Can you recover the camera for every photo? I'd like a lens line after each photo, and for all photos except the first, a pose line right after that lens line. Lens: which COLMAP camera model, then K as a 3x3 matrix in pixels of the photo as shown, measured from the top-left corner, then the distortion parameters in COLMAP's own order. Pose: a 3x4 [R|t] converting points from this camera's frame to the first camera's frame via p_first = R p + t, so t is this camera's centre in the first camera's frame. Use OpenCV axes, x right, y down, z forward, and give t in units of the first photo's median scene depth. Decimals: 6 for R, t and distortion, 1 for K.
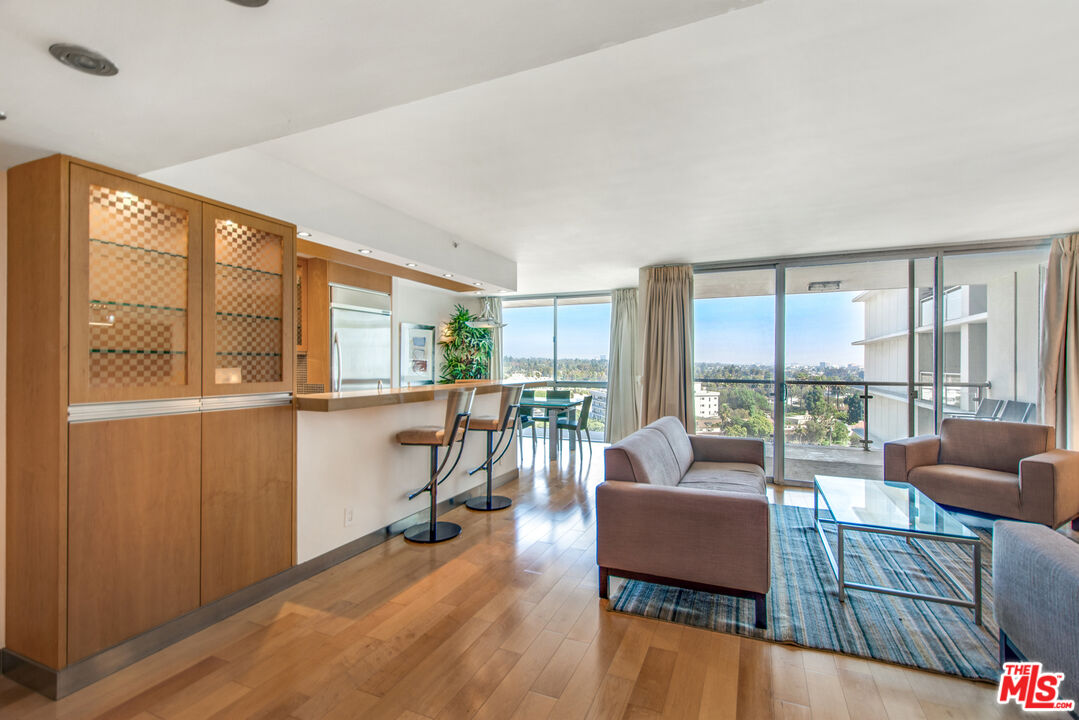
lens RADIAL K [[487.8, 0, 537.9], [0, 487.8, 365.7], [0, 0, 1]] dist [0.003272, -0.000072]
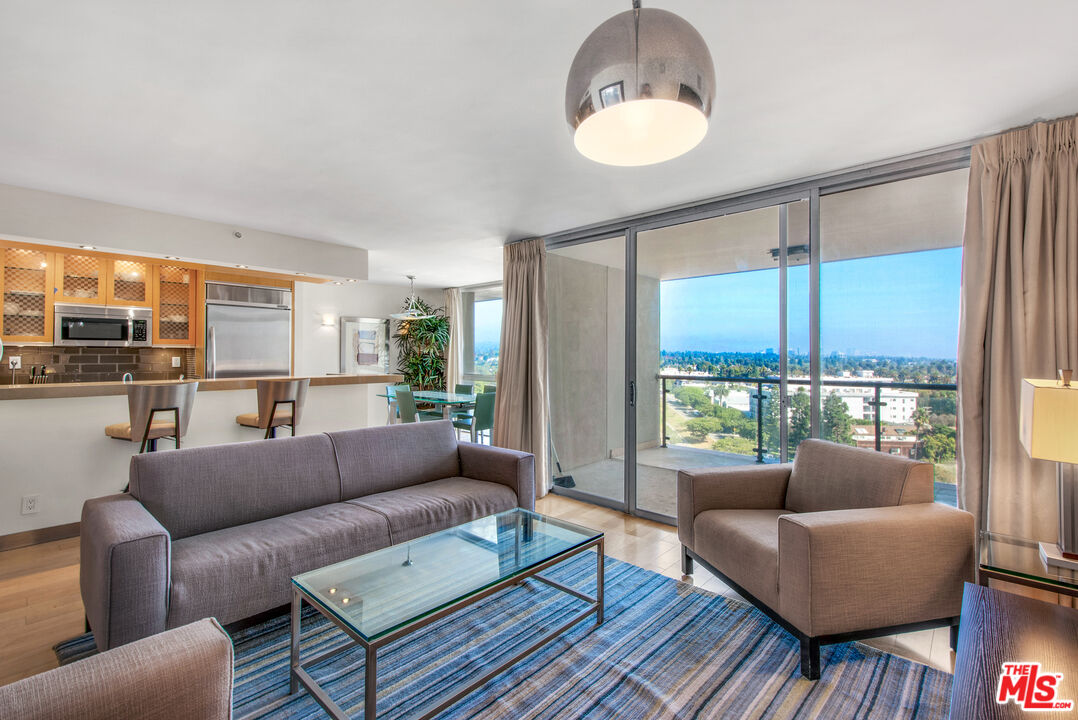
lens RADIAL K [[487.4, 0, 539.1], [0, 487.4, 353.3], [0, 0, 1]] dist [0.003272, -0.000072]
pose [[0.945460, -0.000144, -0.325739, 0.402784], [-0.003933, 0.999922, -0.011858, 0.000328], [0.325715, 0.012492, 0.945385, 0.149734]]
